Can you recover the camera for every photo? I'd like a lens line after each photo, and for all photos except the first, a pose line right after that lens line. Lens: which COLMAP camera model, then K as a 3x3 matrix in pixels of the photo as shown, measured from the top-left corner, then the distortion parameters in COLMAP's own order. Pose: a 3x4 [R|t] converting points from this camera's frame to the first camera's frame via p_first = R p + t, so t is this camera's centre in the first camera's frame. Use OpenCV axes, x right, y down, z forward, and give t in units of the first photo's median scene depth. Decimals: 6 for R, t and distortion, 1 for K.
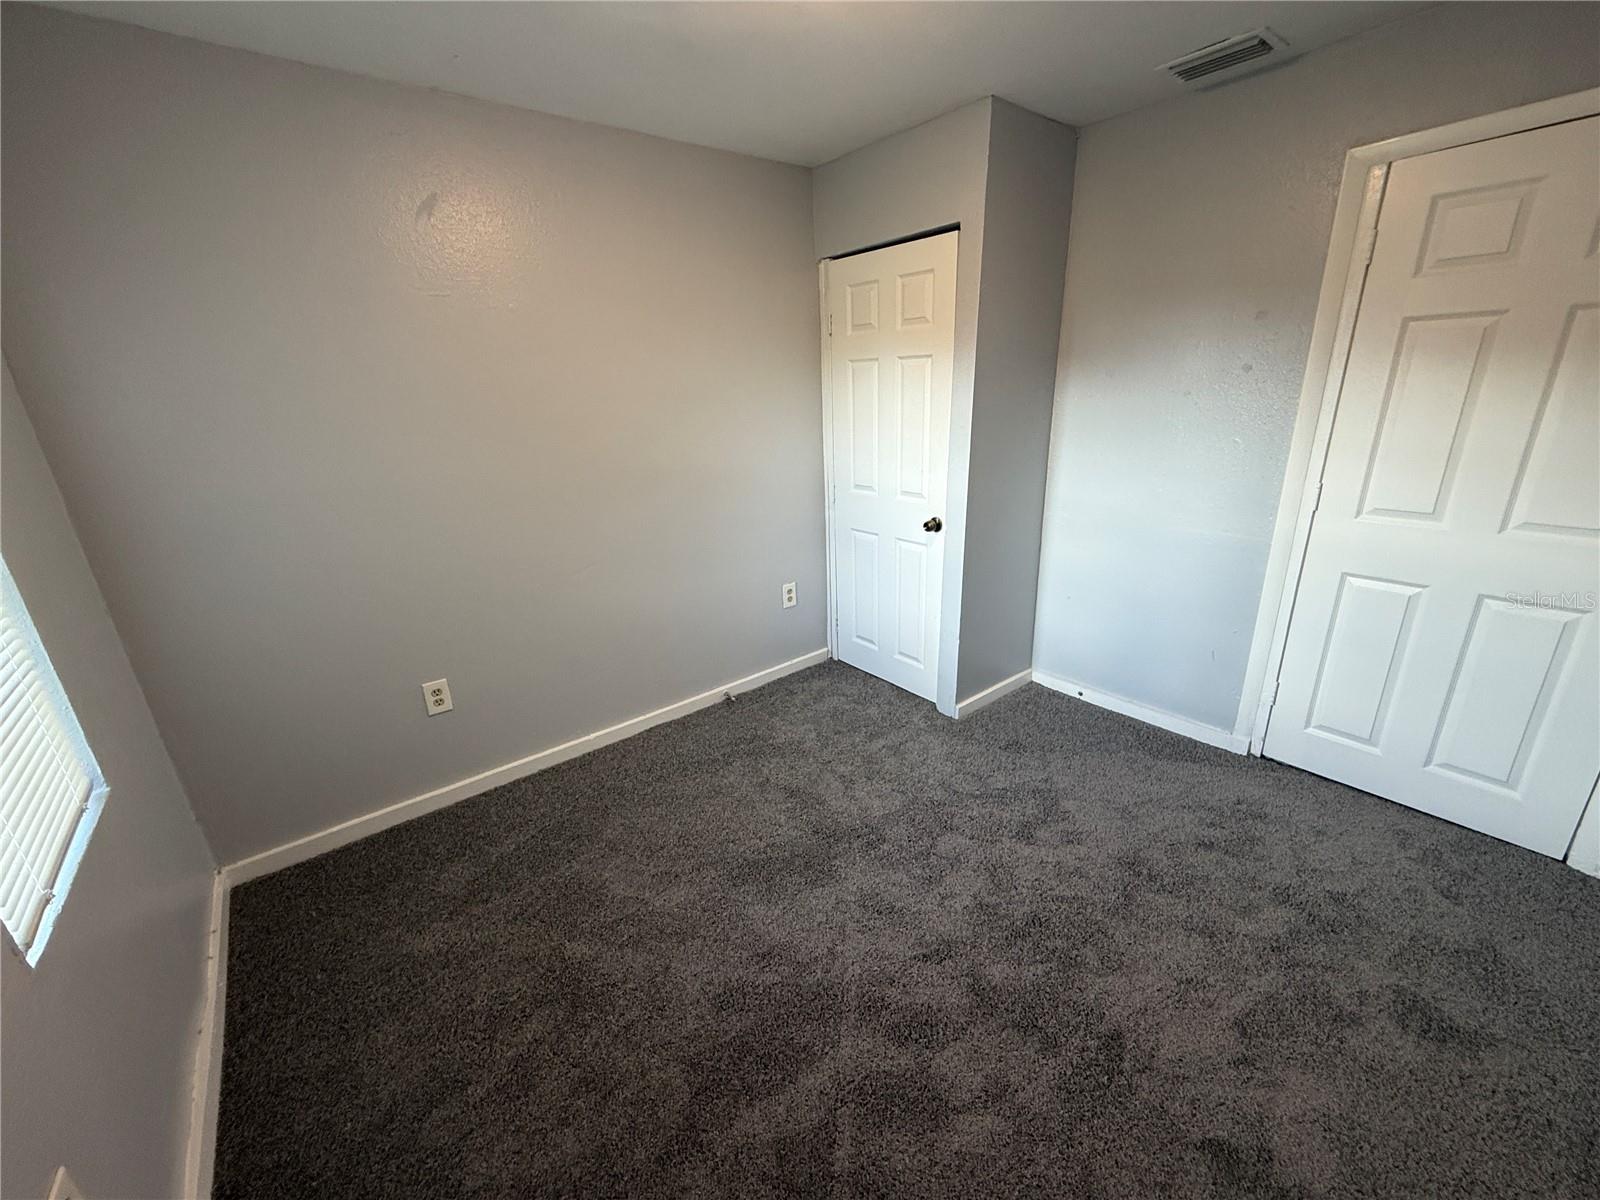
lens RADIAL K [[640.0, 0, 800.0], [0, 640.0, 600.0], [0, 0, 1]] dist [-0.000245, 0.000071]
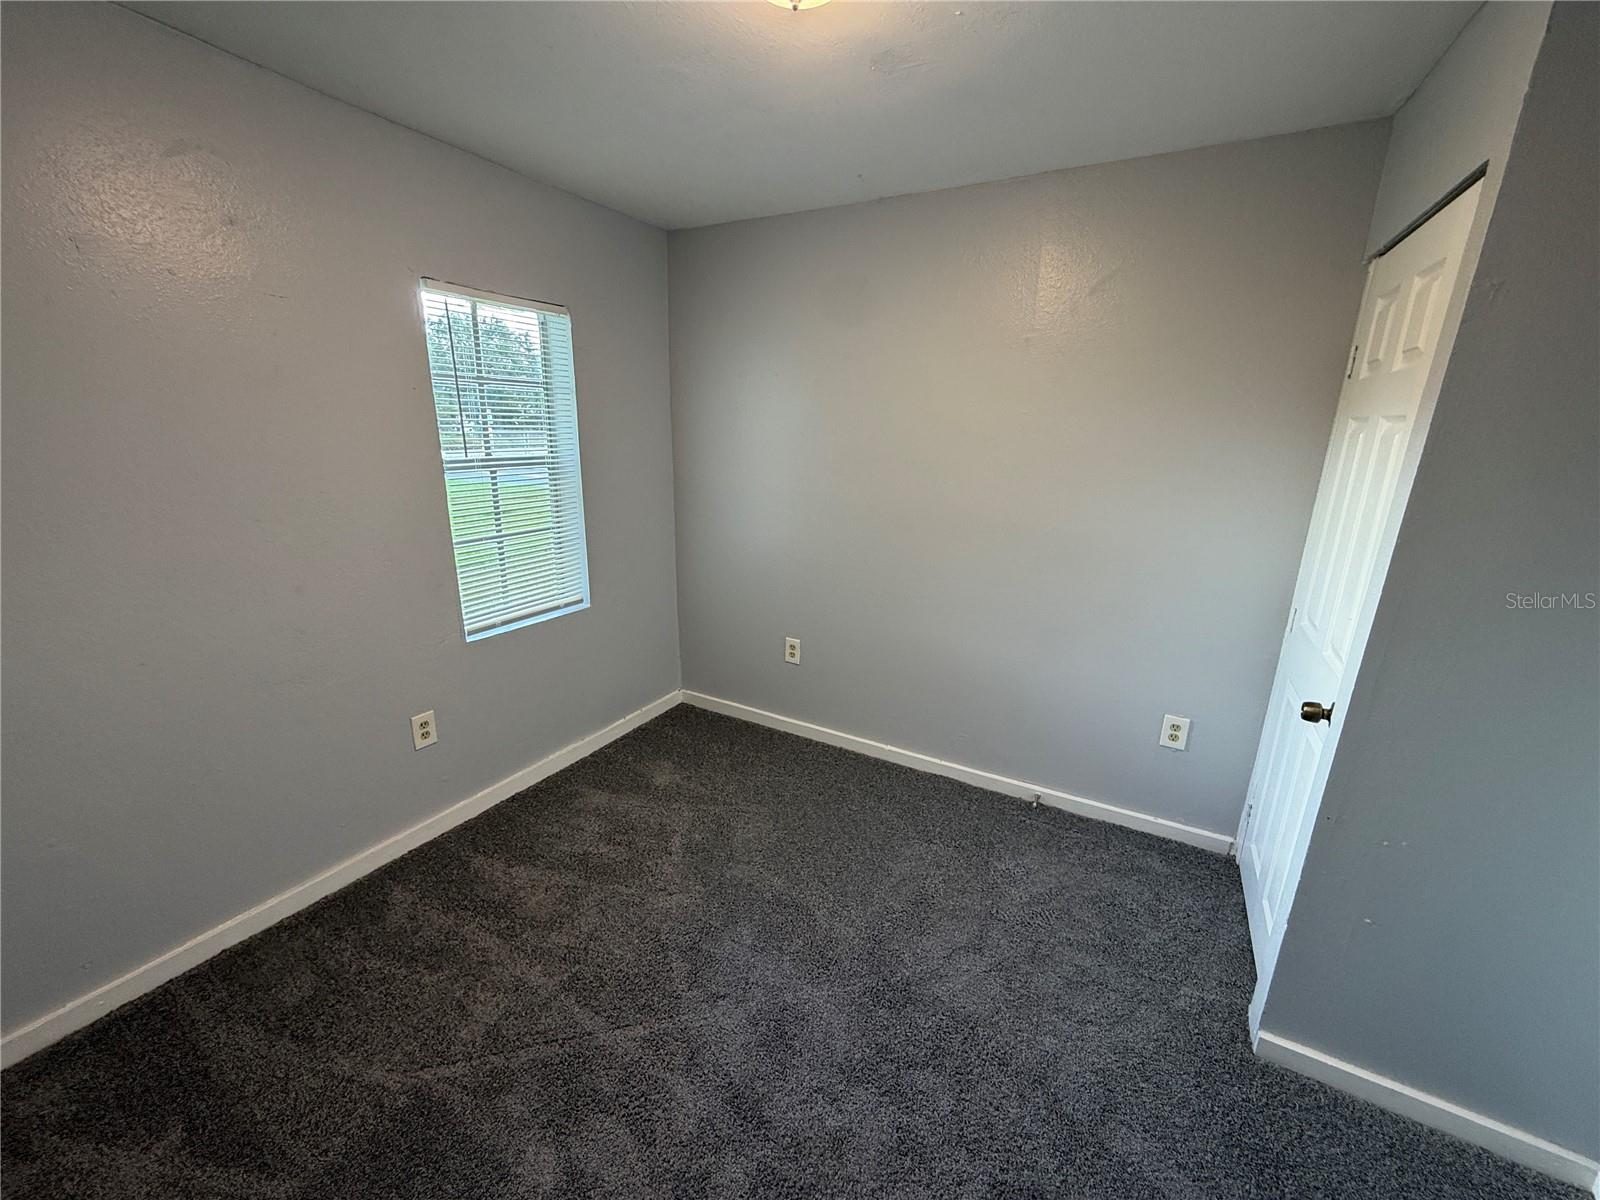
lens RADIAL K [[640.0, 0, 800.0], [0, 640.0, 600.0], [0, 0, 1]] dist [-0.000245, 0.000071]
pose [[0.360800, 0.288480, -0.886906, 0.465625], [-0.330763, 0.928726, 0.167526, -0.138214], [0.872020, 0.232912, 0.430503, 0.310213]]
